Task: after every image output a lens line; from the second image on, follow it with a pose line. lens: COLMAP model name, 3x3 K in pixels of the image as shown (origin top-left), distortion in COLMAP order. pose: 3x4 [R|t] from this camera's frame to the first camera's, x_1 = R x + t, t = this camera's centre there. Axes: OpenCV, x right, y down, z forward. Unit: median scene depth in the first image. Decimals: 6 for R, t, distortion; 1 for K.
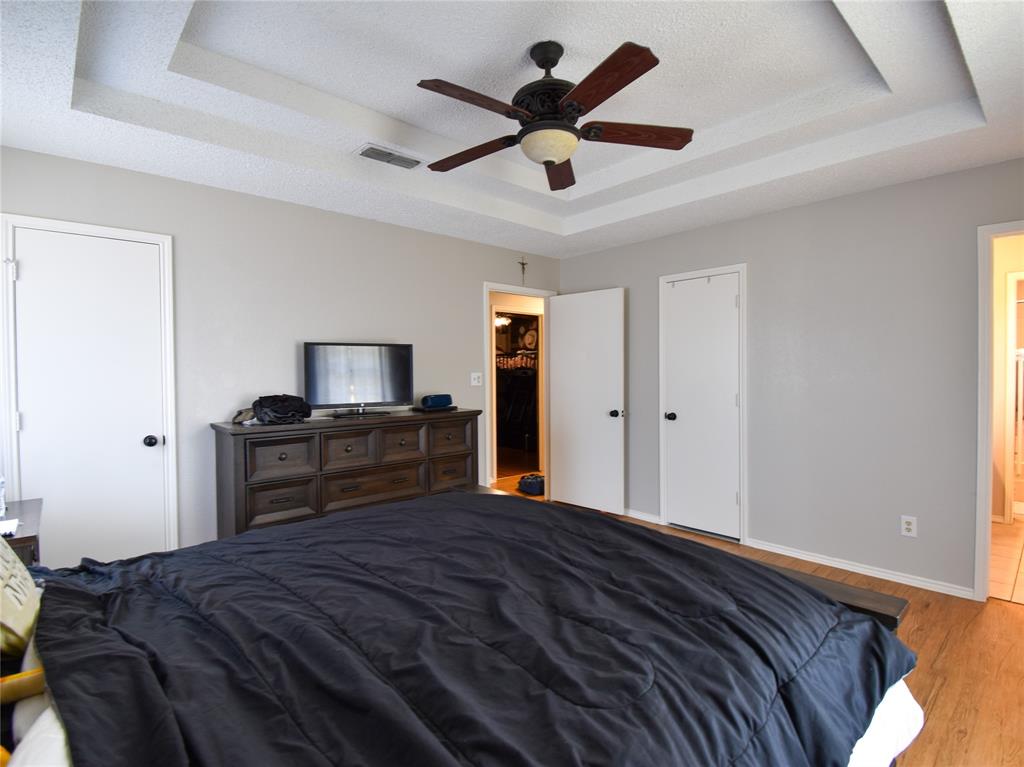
lens RADIAL K [[508.9, 0, 512.7], [0, 508.9, 381.8], [0, 0, 1]] dist [0.024649, -0.030695]
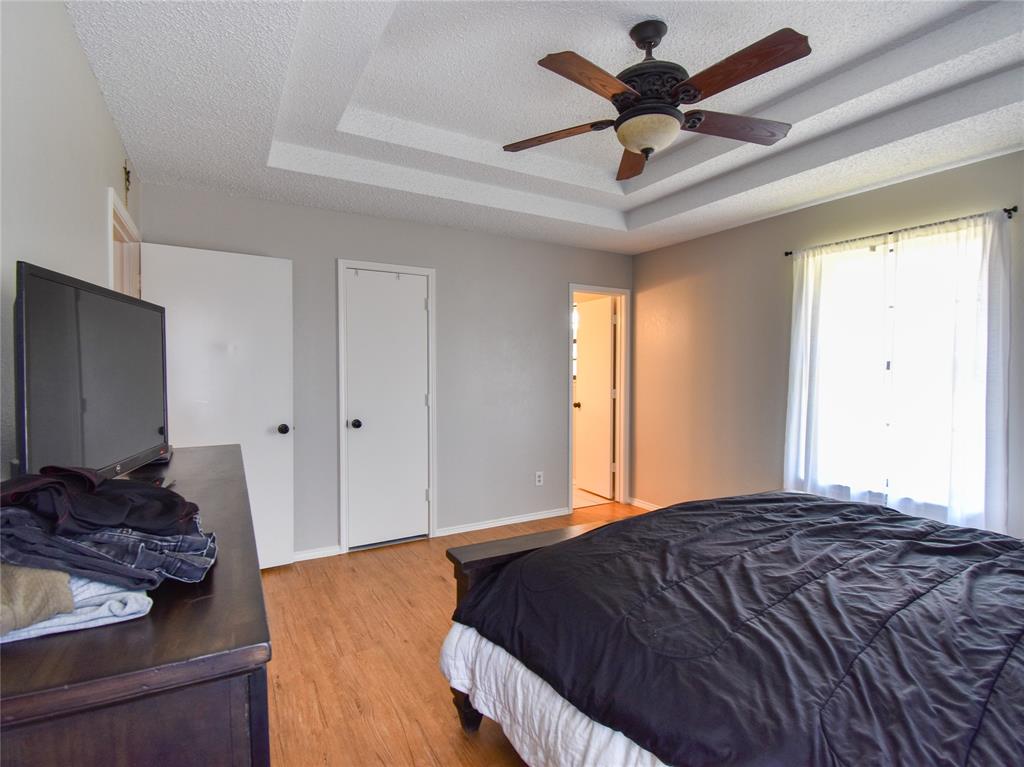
lens RADIAL K [[508.9, 0, 512.7], [0, 508.9, 381.8], [0, 0, 1]] dist [0.024649, -0.030695]
pose [[0.215838, -0.018551, 0.976253, -0.543844], [0.017557, 0.999732, 0.015115, -0.013639], [-0.976271, 0.013878, 0.216106, 0.628649]]
